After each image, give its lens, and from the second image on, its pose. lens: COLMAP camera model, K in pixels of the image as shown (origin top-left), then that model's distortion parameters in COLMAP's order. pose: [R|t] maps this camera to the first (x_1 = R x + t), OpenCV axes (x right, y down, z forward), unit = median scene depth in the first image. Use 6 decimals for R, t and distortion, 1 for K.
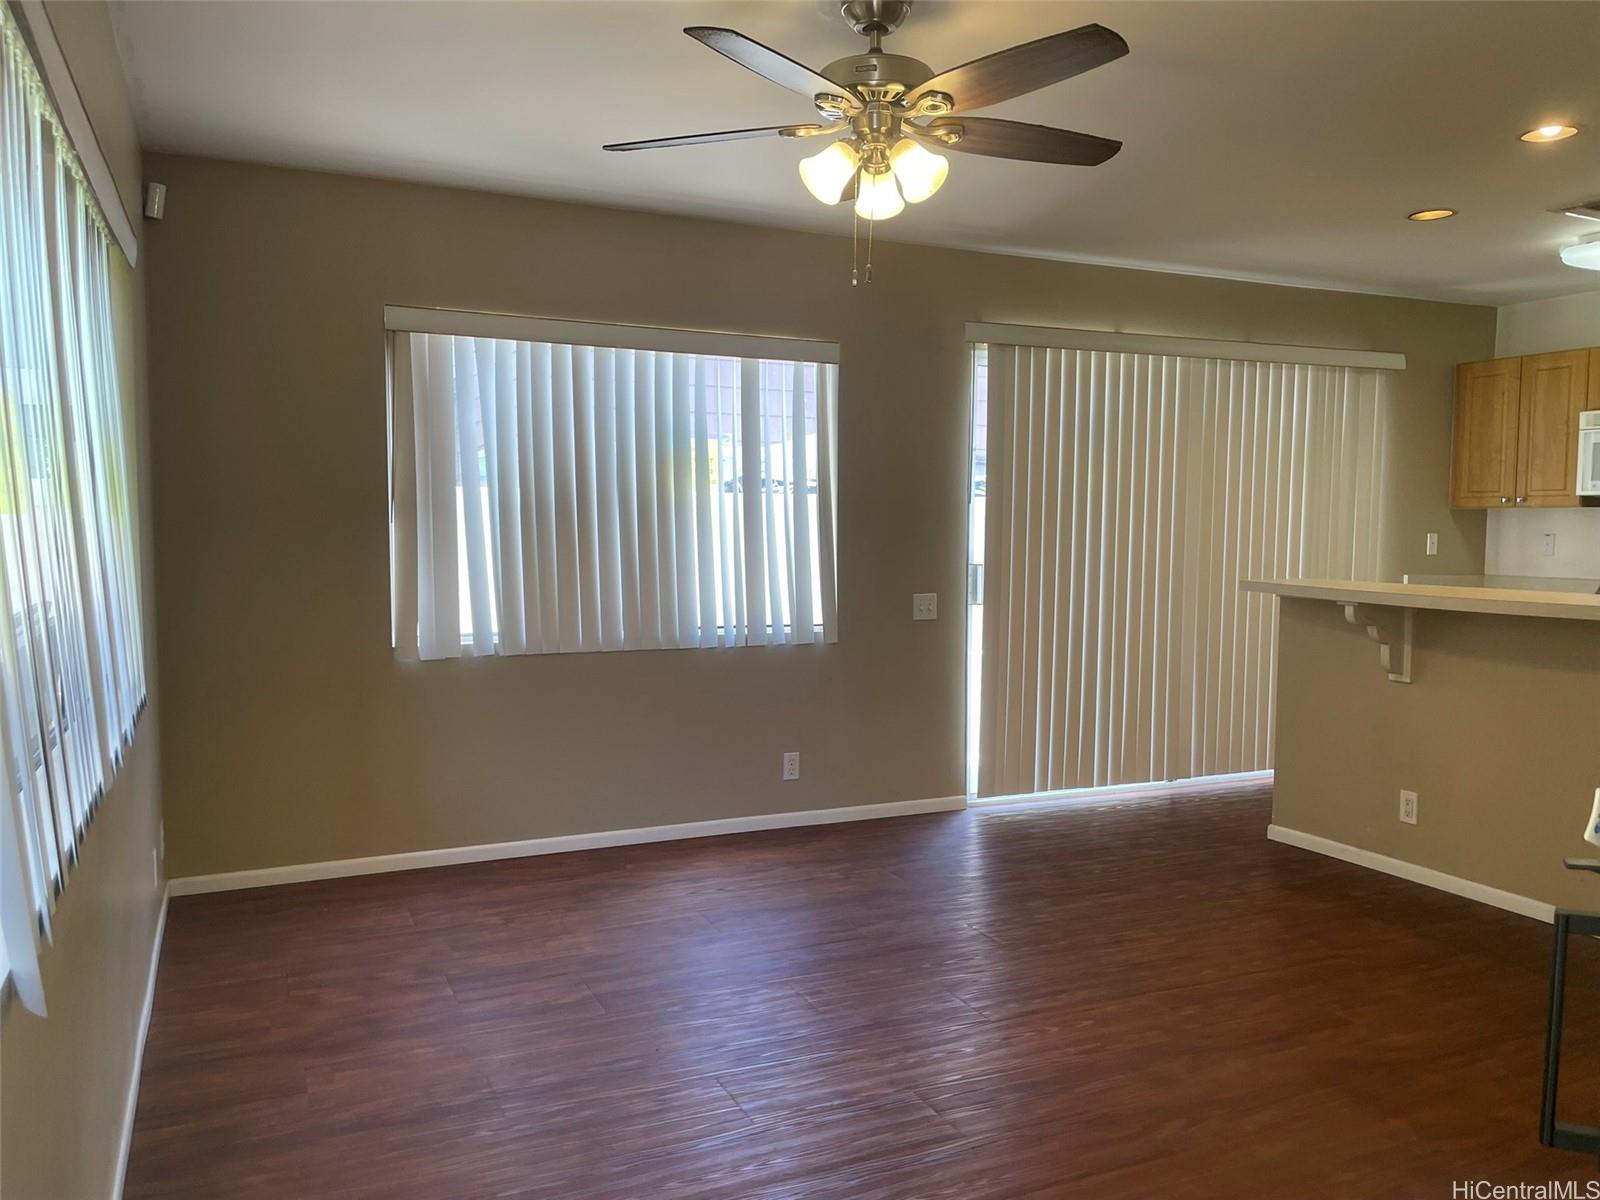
lens RADIAL K [[1229.1, 0, 818.1], [0, 1229.1, 611.4], [0, 0, 1]] dist [0.086846, -0.118559]
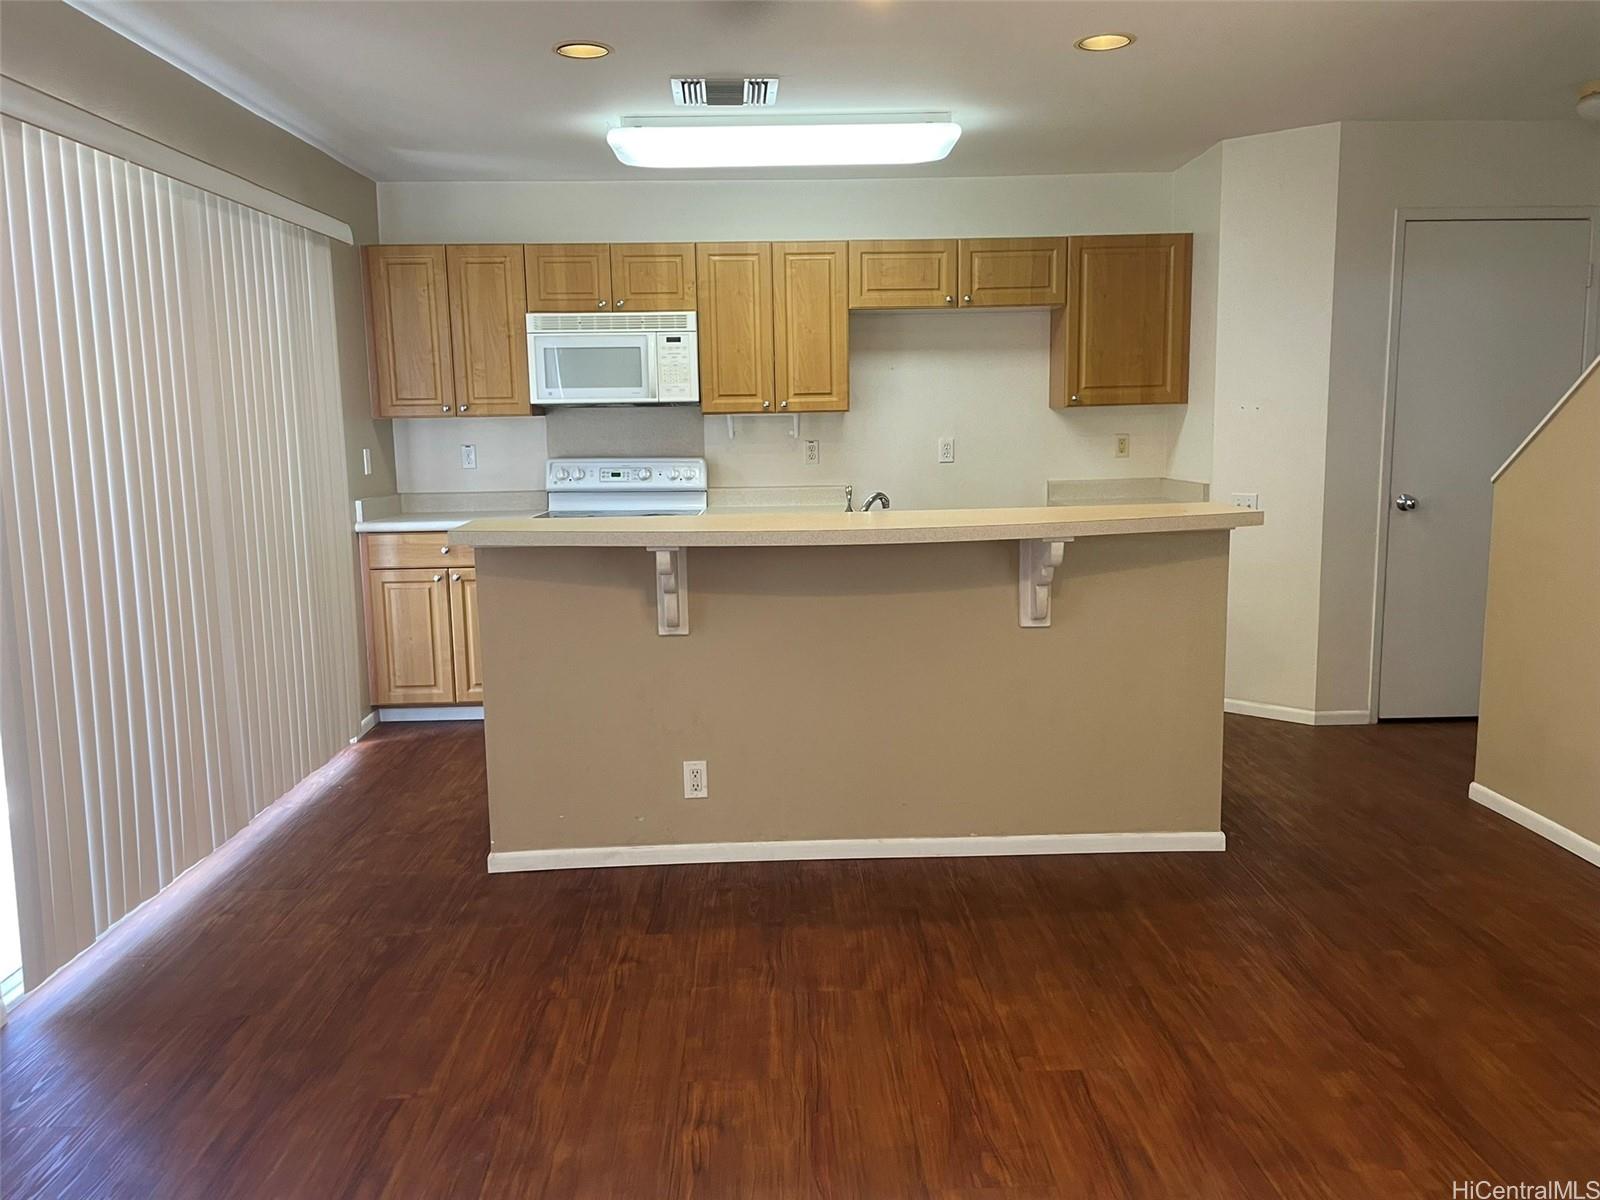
lens RADIAL K [[1223.4, 0, 799.3], [0, 1223.4, 587.9], [0, 0, 1]] dist [0.085463, -0.119211]
pose [[0.405736, -0.144607, 0.902478, -0.230154], [0.089062, 0.988961, 0.118424, -0.063902], [-0.909641, 0.032327, 0.414136, 0.589713]]
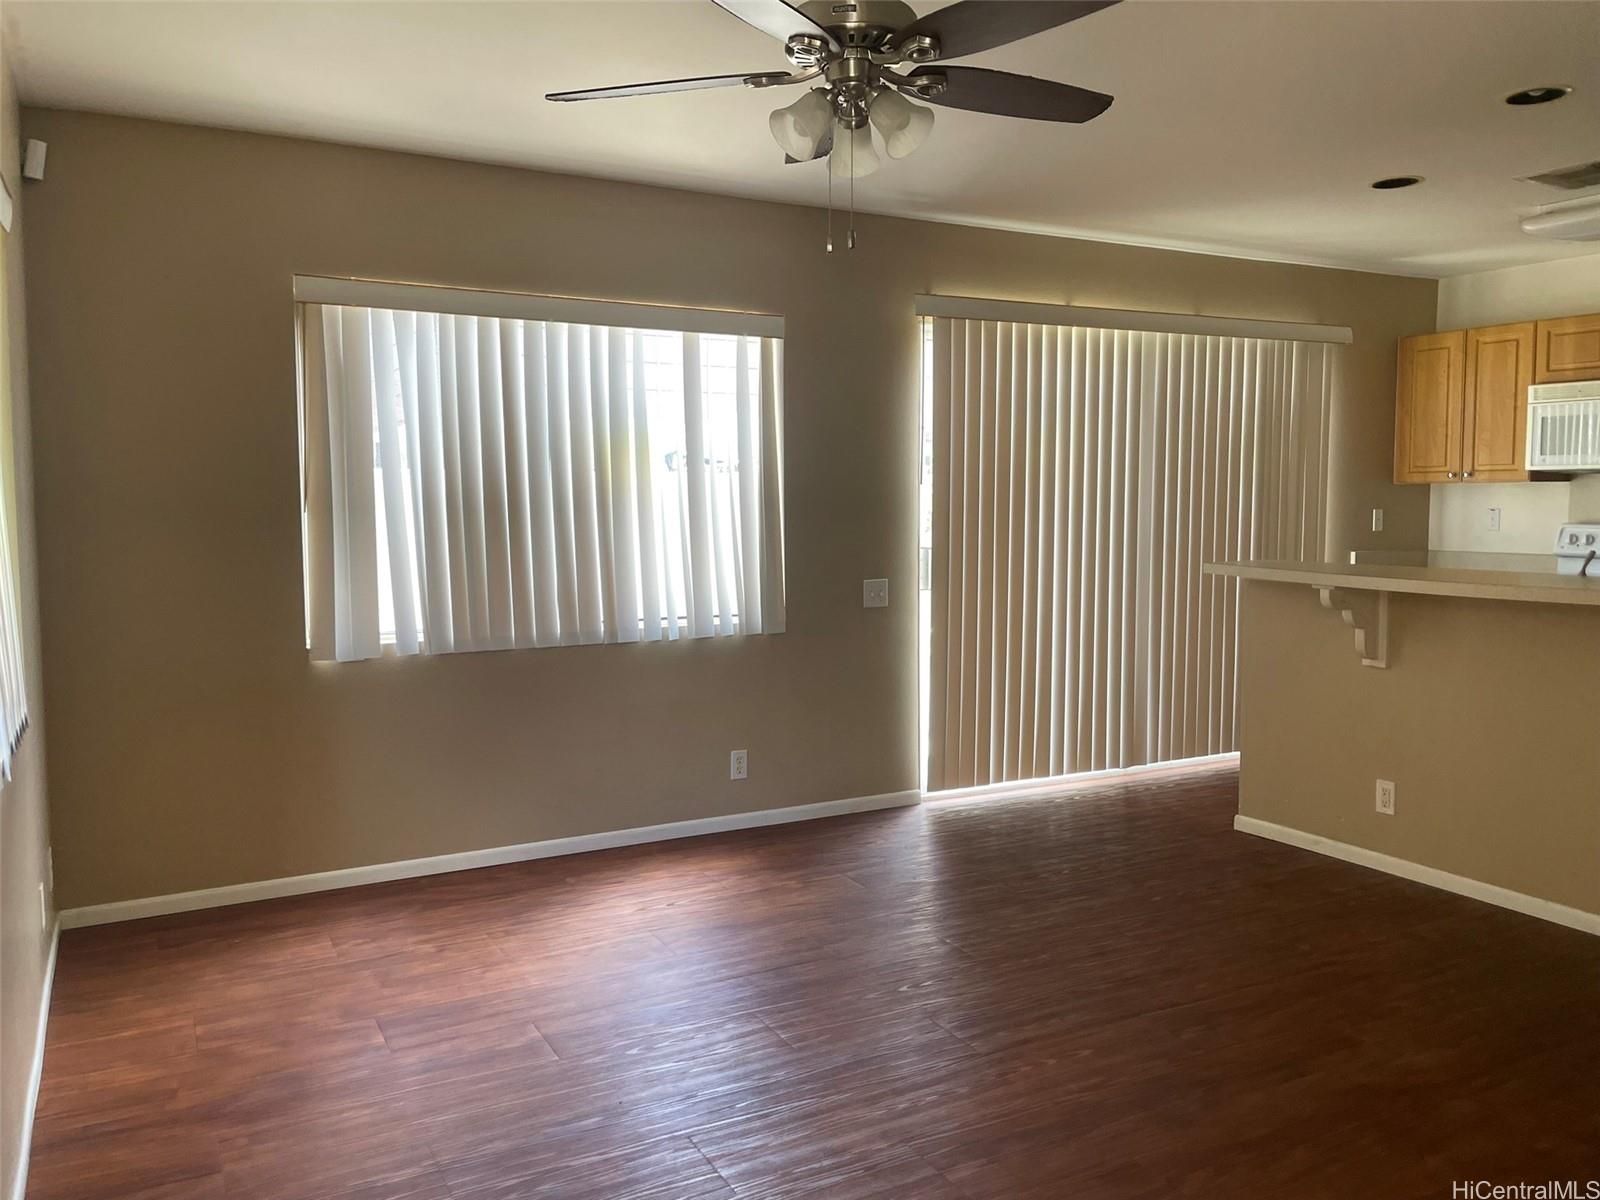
lens RADIAL K [[1223.4, 0, 799.3], [0, 1223.4, 587.9], [0, 0, 1]] dist [0.085463, -0.119211]
pose [[0.998353, -0.013058, 0.055871, -0.030350], [0.012899, 0.999912, 0.003217, -0.013850], [-0.055908, -0.002491, 0.998433, 0.068051]]
